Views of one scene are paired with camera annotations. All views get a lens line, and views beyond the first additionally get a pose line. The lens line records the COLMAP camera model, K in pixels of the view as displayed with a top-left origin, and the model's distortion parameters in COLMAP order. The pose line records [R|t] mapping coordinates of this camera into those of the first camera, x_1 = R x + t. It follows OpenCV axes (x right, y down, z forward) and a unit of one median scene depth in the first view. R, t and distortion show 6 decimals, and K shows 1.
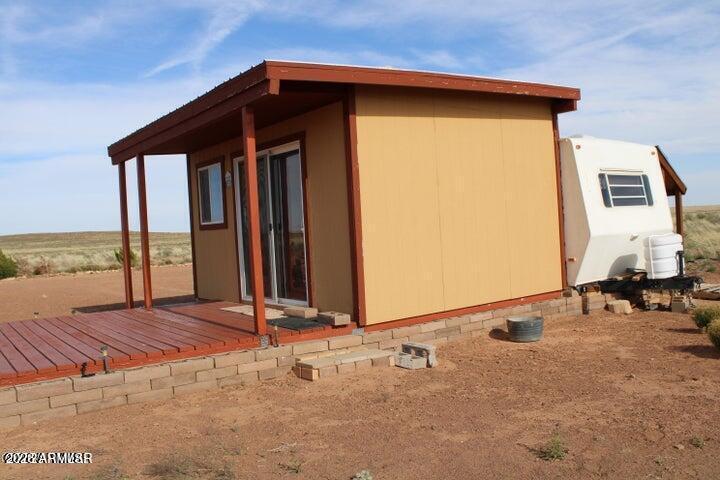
lens RADIAL K [[615.6, 0, 360.0], [0, 615.6, 240.0], [0, 0, 1]] dist [-0.158374, 0.154695]
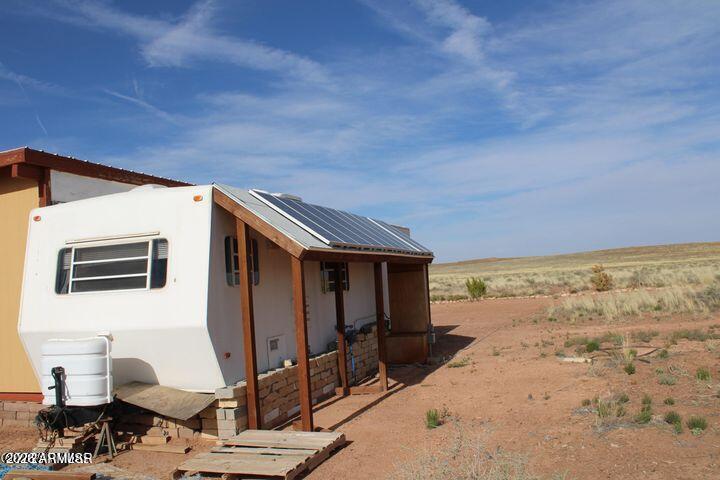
lens RADIAL K [[615.6, 0, 360.0], [0, 615.6, 240.0], [0, 0, 1]] dist [-0.158374, 0.154695]
pose [[0.578087, -0.033311, -0.815295, 0.582532], [0.017773, 0.999443, -0.028232, -0.044324], [0.815781, 0.001830, 0.578357, 0.413822]]
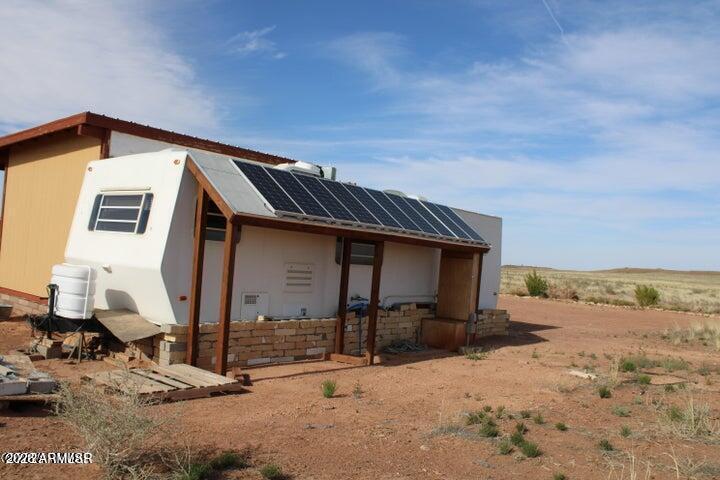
lens RADIAL K [[604.0, 0, 363.1], [0, 604.0, 243.1], [0, 0, 1]] dist [-0.155356, 0.131377]
pose [[0.250514, 0.051279, -0.966754, 0.660334], [-0.107938, 0.993850, 0.024746, -0.048645], [0.962077, 0.098150, 0.254508, 0.556311]]
